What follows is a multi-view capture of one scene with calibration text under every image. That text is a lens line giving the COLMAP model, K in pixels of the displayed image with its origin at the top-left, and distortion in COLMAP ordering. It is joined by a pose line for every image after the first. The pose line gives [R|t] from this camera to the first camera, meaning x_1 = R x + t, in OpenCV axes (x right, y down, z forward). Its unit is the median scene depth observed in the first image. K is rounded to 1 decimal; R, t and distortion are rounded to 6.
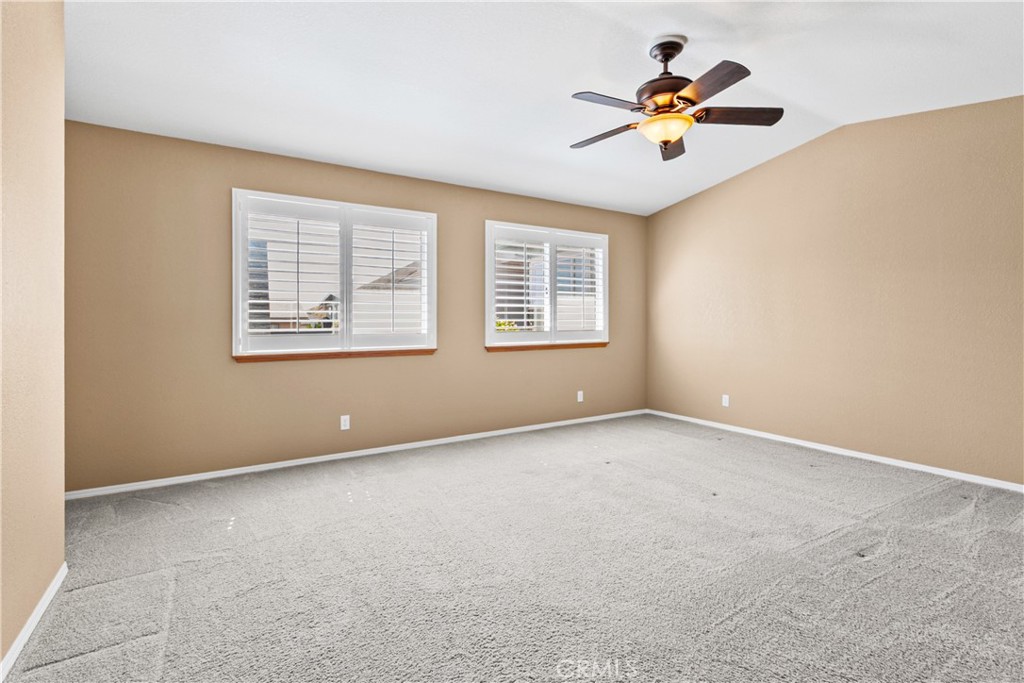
lens RADIAL K [[467.0, 0, 512.4], [0, 467.0, 325.9], [0, 0, 1]] dist [0.001327, 0.000101]
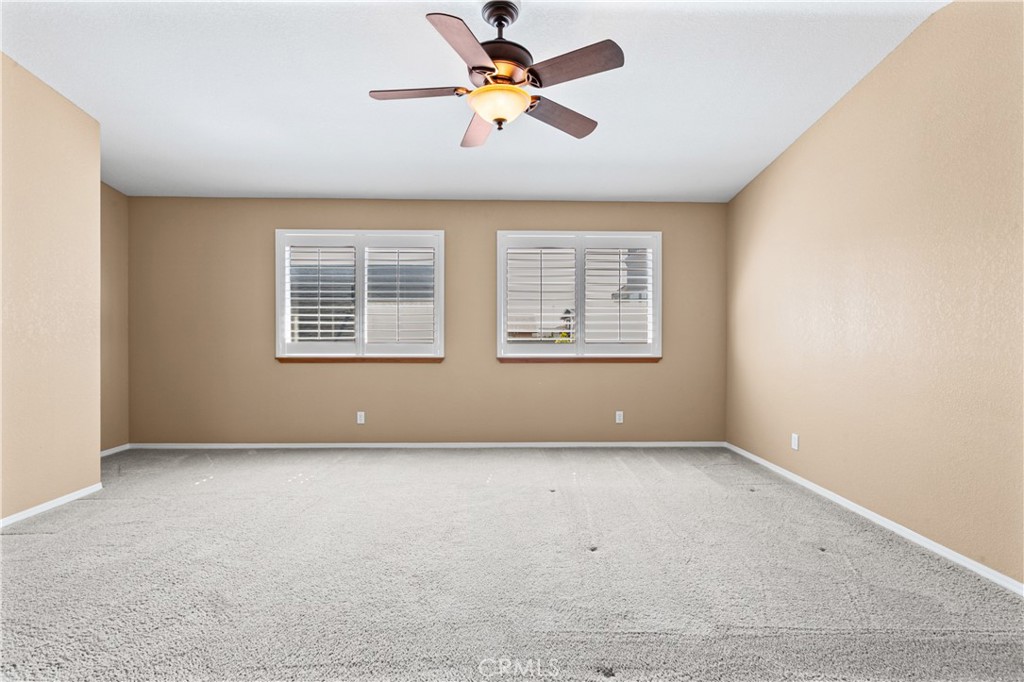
lens RADIAL K [[456.8, 0, 512.0], [0, 456.8, 341.0], [0, 0, 1]] dist [-0.001163, -0.000135]
pose [[0.864551, 0.015024, -0.502321, 0.494674], [-0.009599, 0.999864, 0.013384, -0.004453], [0.502454, -0.006749, 0.864578, 0.178739]]
